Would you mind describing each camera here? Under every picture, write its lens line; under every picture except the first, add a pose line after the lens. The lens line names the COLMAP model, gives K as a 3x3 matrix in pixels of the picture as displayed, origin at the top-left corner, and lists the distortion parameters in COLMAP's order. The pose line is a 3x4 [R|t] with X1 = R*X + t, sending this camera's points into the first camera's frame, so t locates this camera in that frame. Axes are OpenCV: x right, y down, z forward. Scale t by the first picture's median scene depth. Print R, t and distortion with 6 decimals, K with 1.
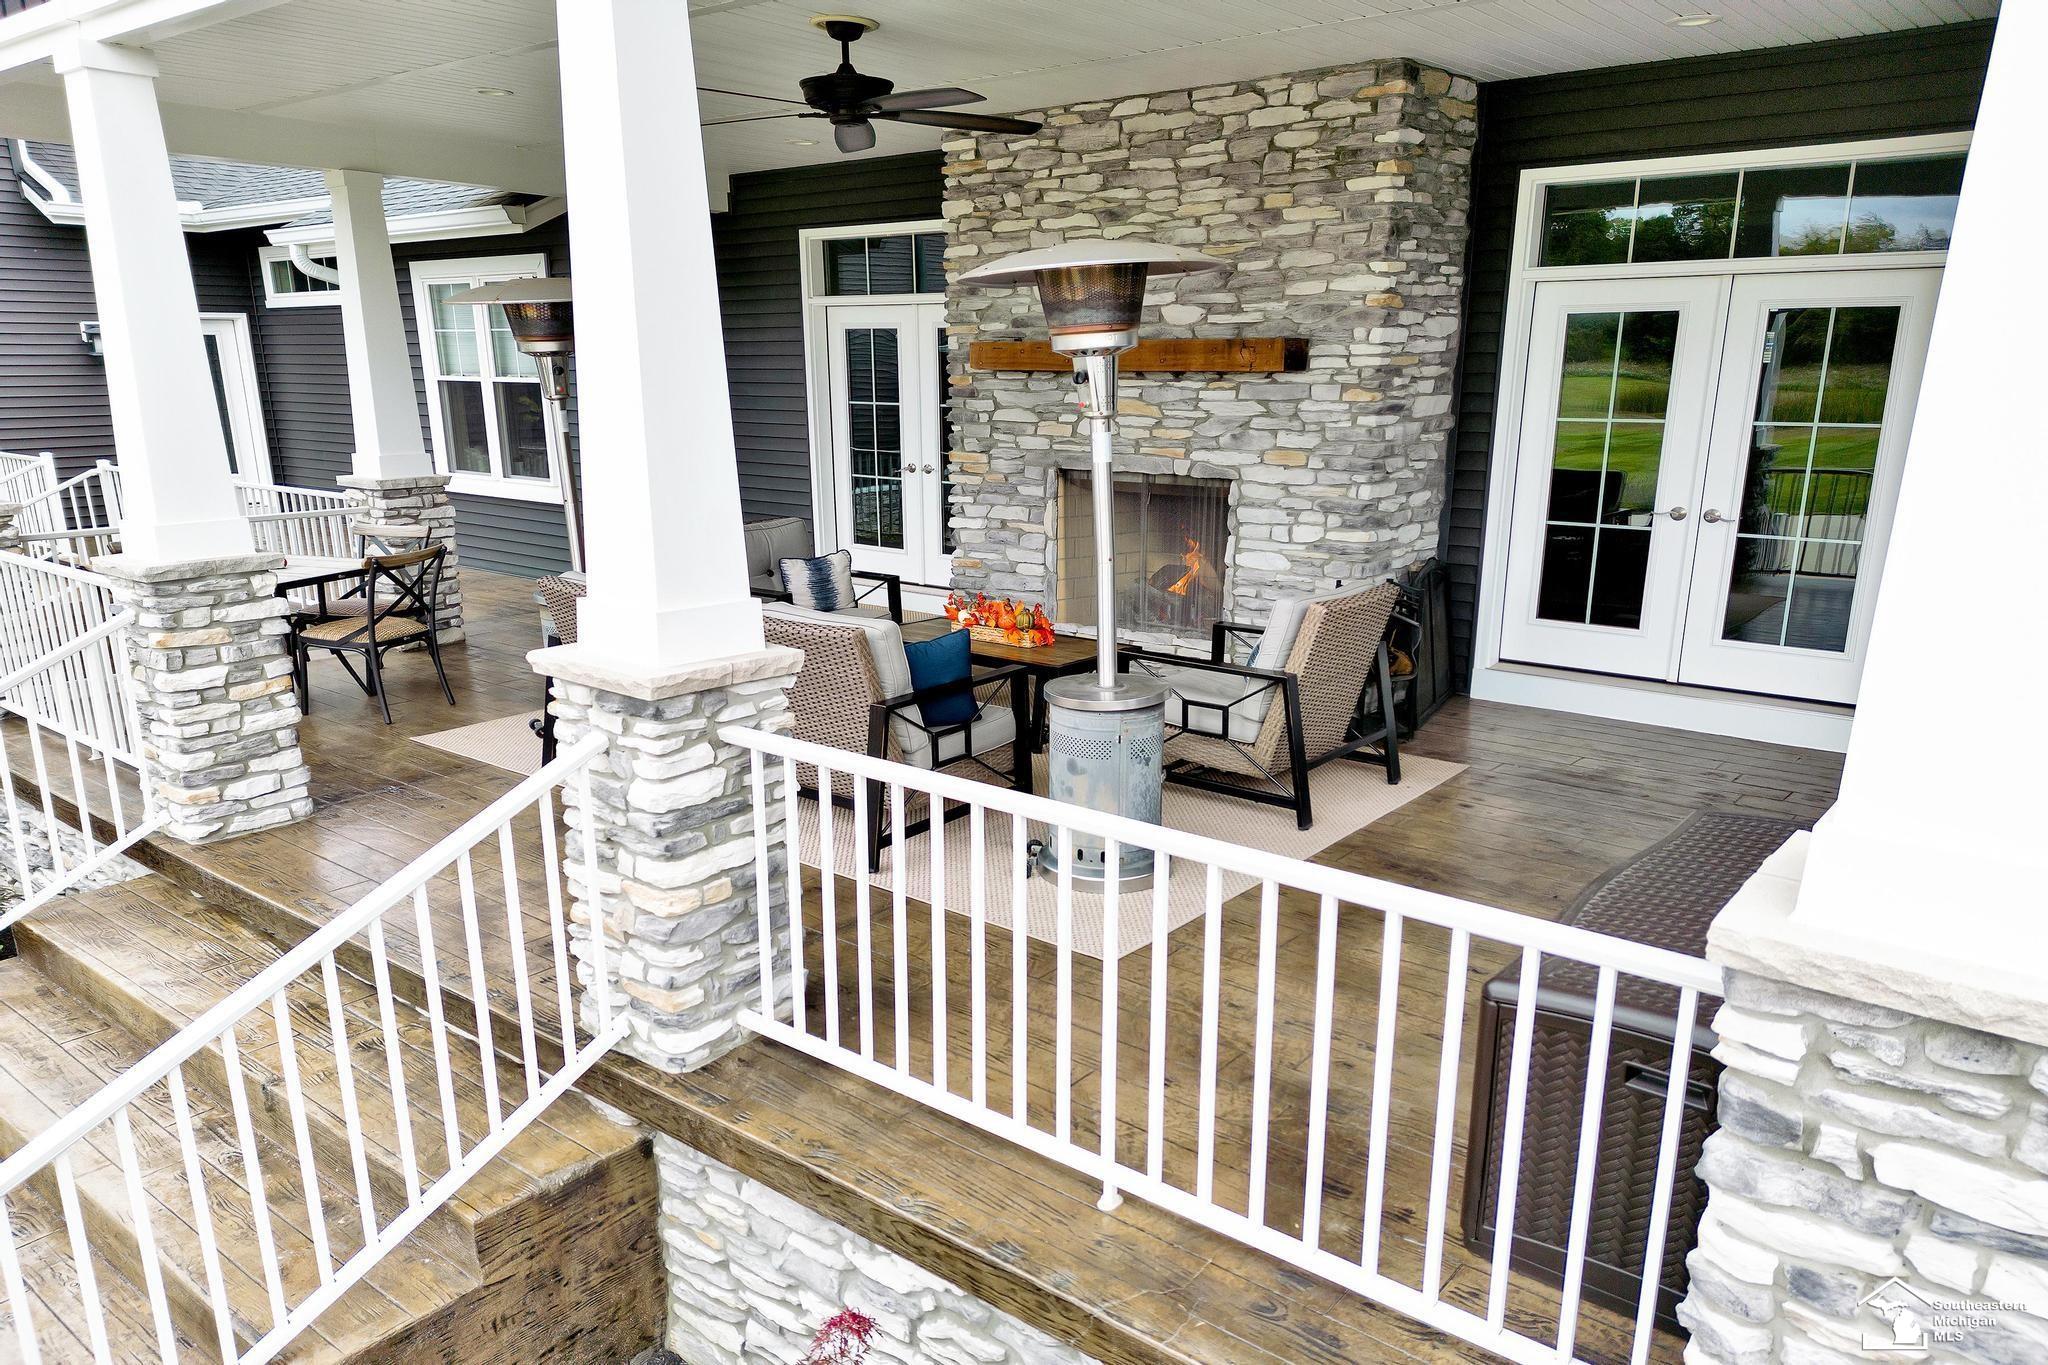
lens RADIAL K [[1409.5, 0, 1037.1], [0, 1409.5, 797.6], [0, 0, 1]] dist [0.031706, -0.016100]
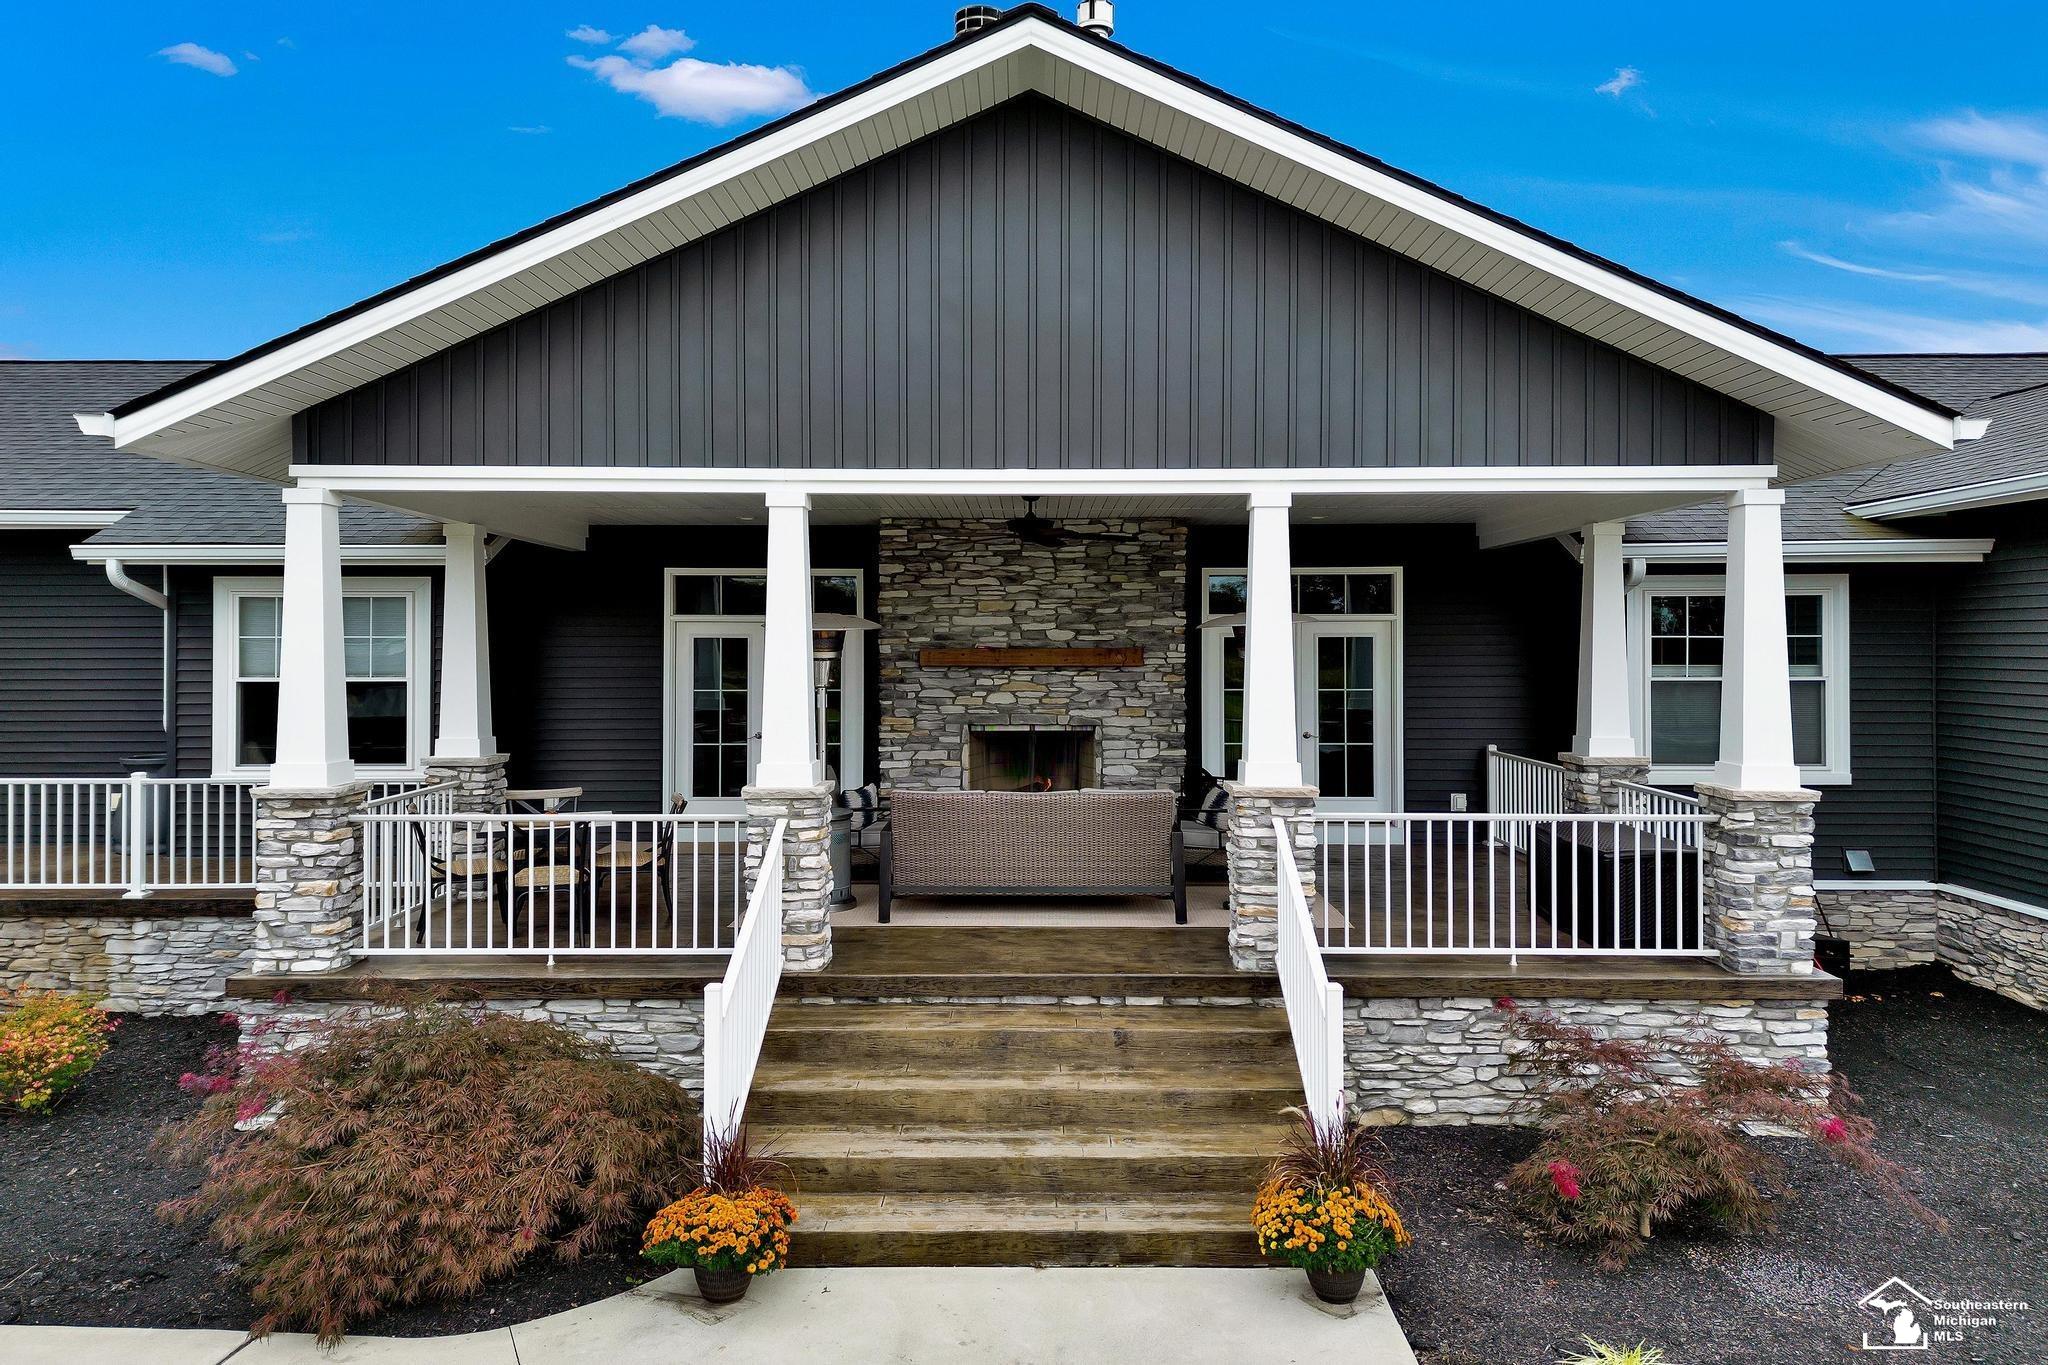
lens RADIAL K [[1409.5, 0, 1061.4], [0, 1409.5, 649.4], [0, 0, 1]] dist [0.031706, -0.016100]
pose [[0.774656, -0.000626, 0.632383, -0.994151], [0.187523, 0.955250, -0.228765, 0.072720], [-0.603940, 0.295800, 0.740107, -0.279045]]
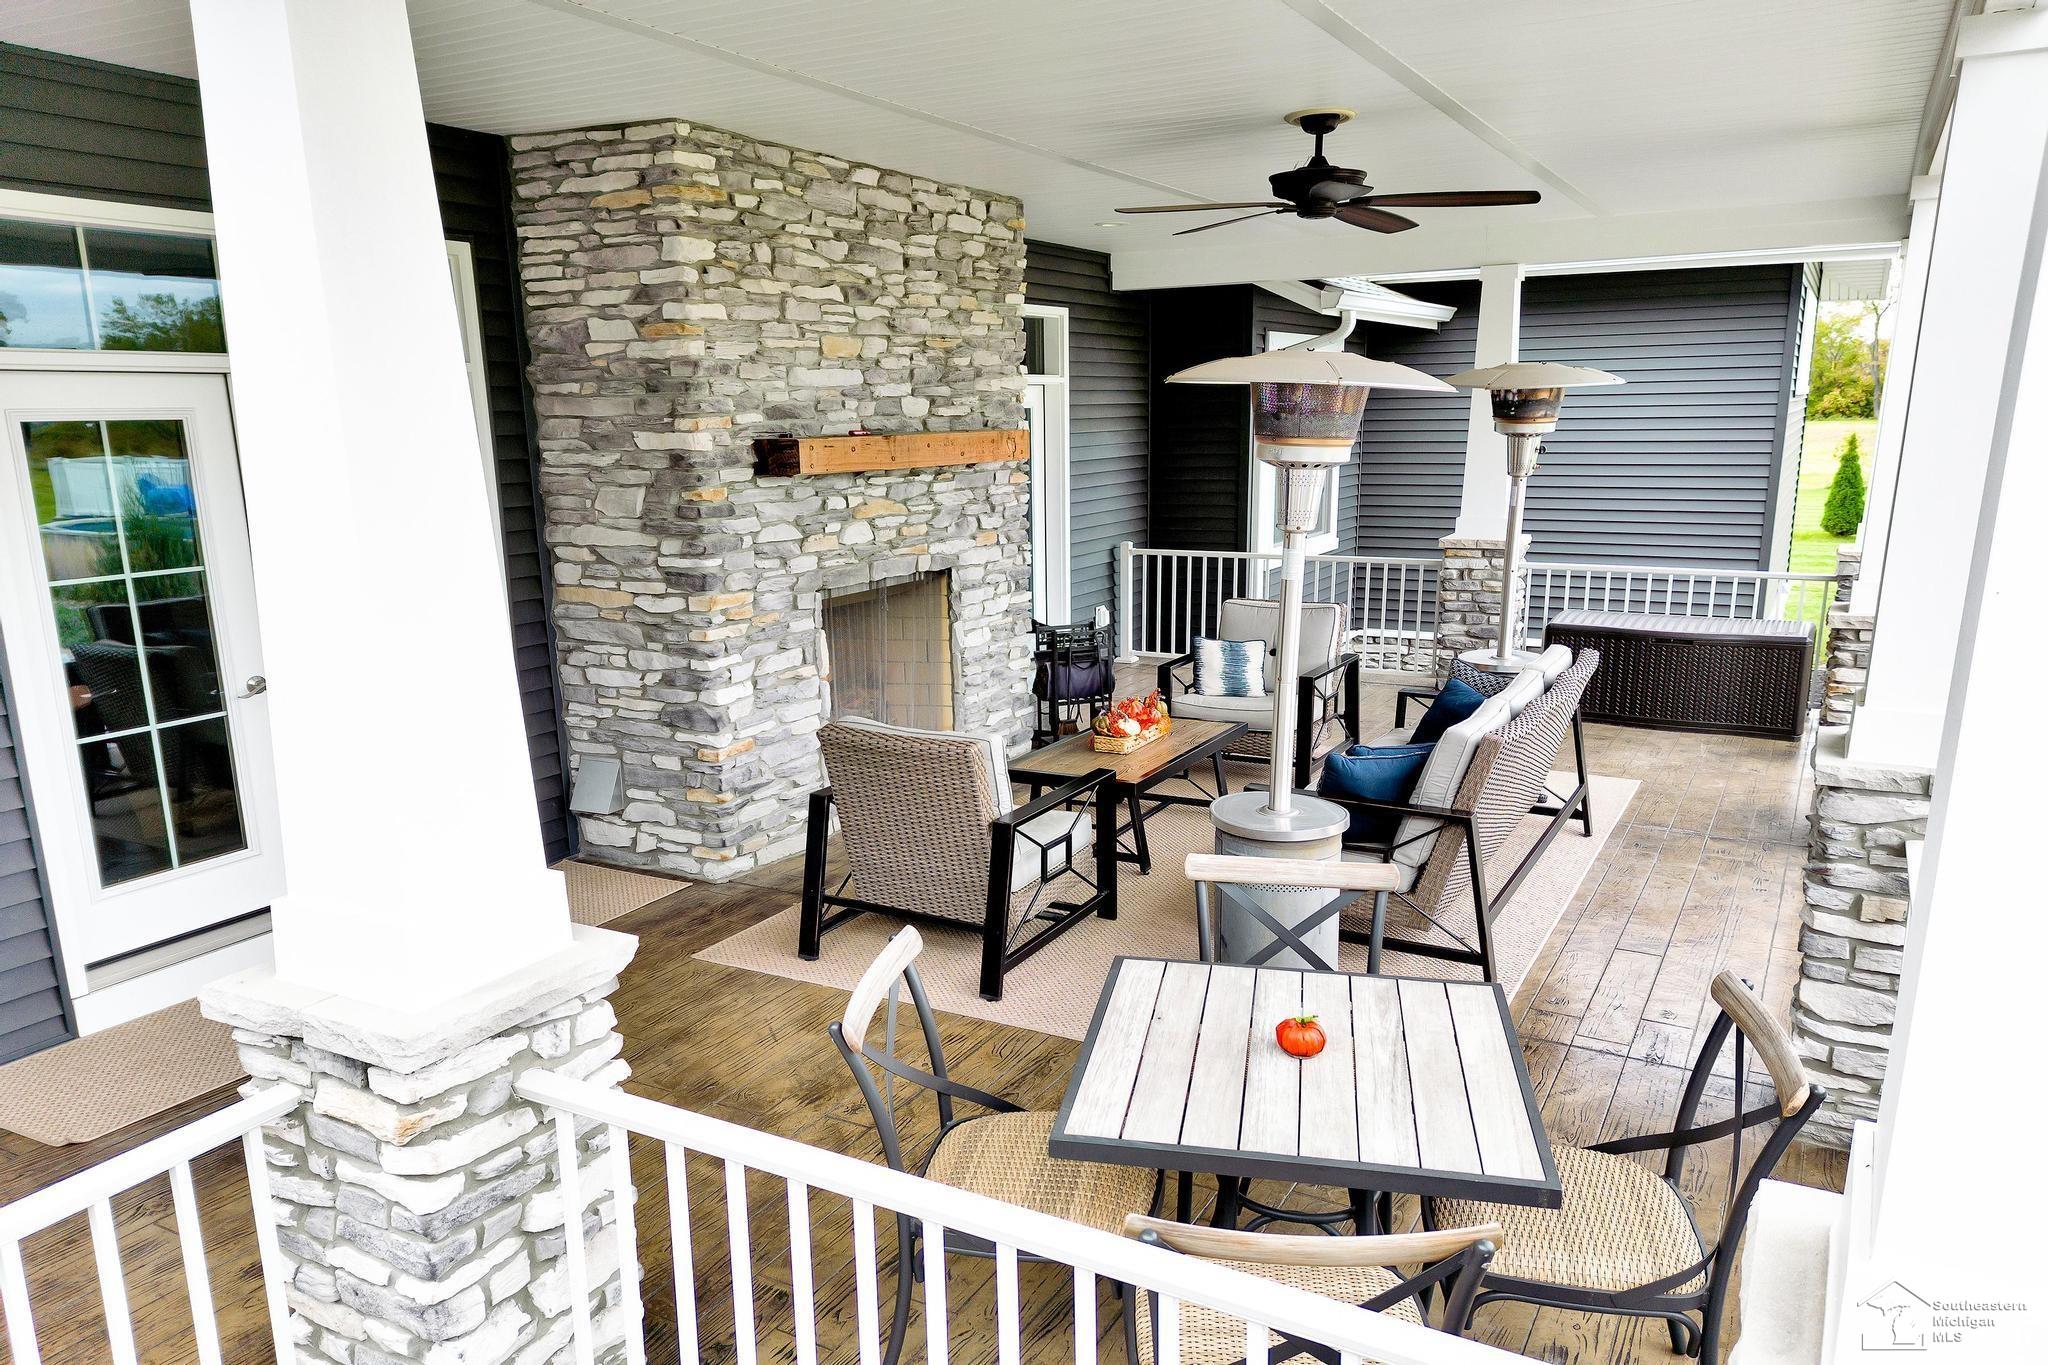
lens RADIAL K [[1409.5, 0, 1041.7], [0, 1409.5, 771.2], [0, 0, 1]] dist [0.031706, -0.016100]
pose [[-0.162793, -0.246579, 0.955352, -0.876847], [0.301773, 0.909425, 0.286147, -0.364957], [-0.939378, 0.334882, -0.073638, 1.073913]]
